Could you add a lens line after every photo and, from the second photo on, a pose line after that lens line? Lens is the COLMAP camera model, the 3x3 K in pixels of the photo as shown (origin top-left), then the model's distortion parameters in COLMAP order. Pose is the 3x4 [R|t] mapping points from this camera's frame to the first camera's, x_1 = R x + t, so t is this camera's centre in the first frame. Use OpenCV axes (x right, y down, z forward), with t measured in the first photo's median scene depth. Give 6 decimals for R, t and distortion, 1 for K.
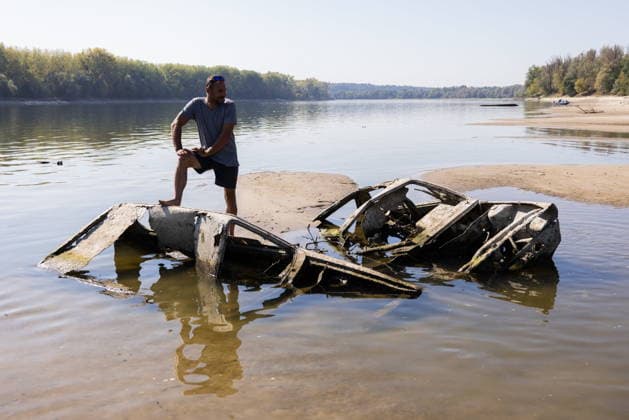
lens RADIAL K [[703.9, 0, 332.4], [0, 703.9, 211.5], [0, 0, 1]] dist [-0.009369, 0.026649]
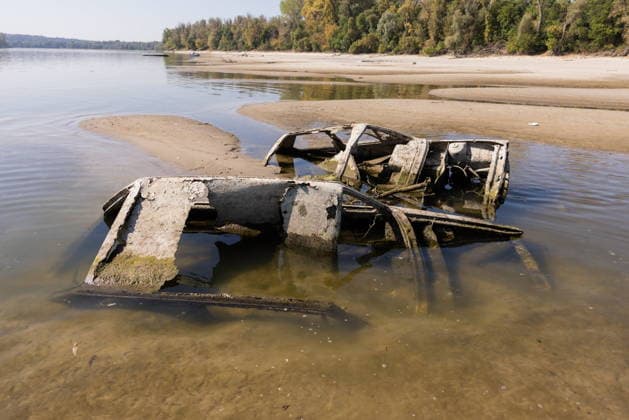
lens RADIAL K [[433.0, 0, 310.5], [0, 433.0, 212.6], [0, 0, 1]] dist [-0.001626, 0.001199]
pose [[0.838690, -0.163701, 0.519424, -0.457263], [0.058667, 0.975362, 0.212666, -0.076441], [-0.541440, -0.147887, 0.827631, 0.525958]]
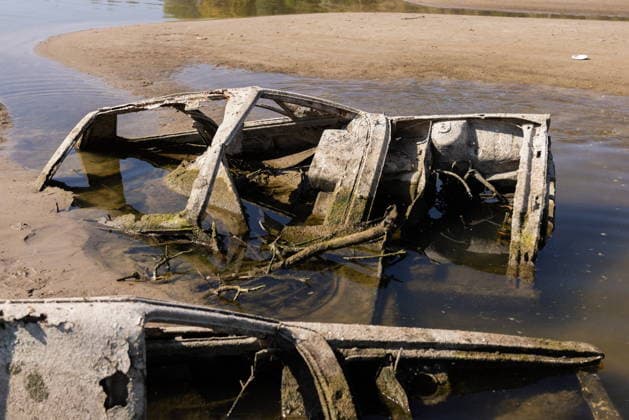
lens RADIAL K [[703.9, 0, 332.4], [0, 703.9, 211.5], [0, 0, 1]] dist [-0.009369, 0.026649]
pose [[0.741788, -0.232548, 0.629025, -0.263377], [0.089371, 0.963867, 0.250945, -0.107631], [-0.664653, -0.129932, 0.735768, 0.671926]]
